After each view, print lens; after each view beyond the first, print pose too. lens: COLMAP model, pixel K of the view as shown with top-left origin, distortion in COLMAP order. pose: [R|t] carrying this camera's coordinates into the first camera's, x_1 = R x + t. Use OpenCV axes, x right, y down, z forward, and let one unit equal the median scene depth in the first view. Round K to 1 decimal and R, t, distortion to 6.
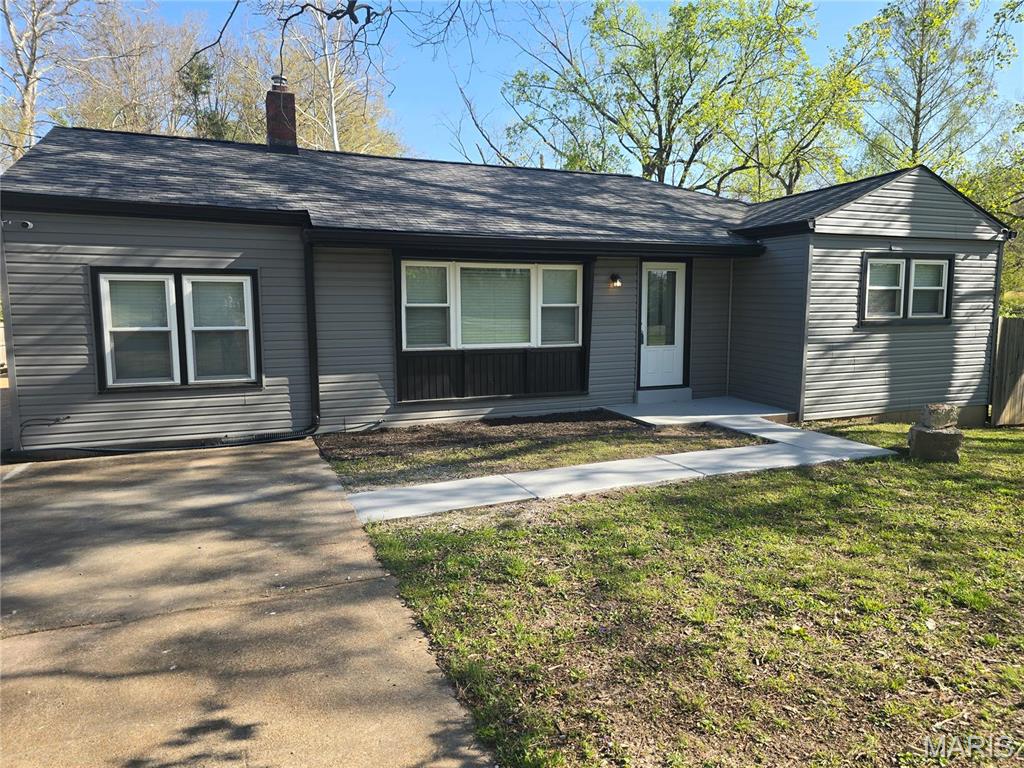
lens RADIAL K [[691.5, 0, 510.8], [0, 691.5, 387.0], [0, 0, 1]] dist [0.029229, -0.001156]
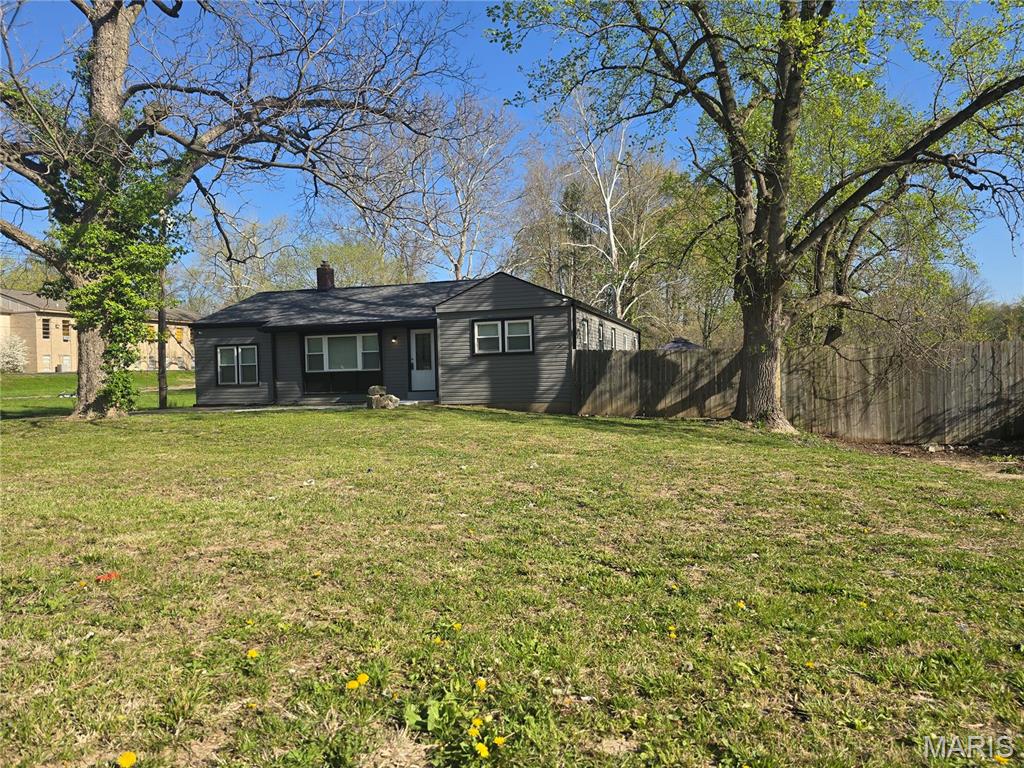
lens RADIAL K [[691.5, 0, 514.9], [0, 691.5, 383.2], [0, 0, 1]] dist [0.029229, -0.001156]
pose [[0.772993, -0.009373, -0.634346, 1.809709], [-0.051473, 0.995668, -0.077435, 0.126944], [0.632323, 0.092509, 0.769161, -0.389400]]
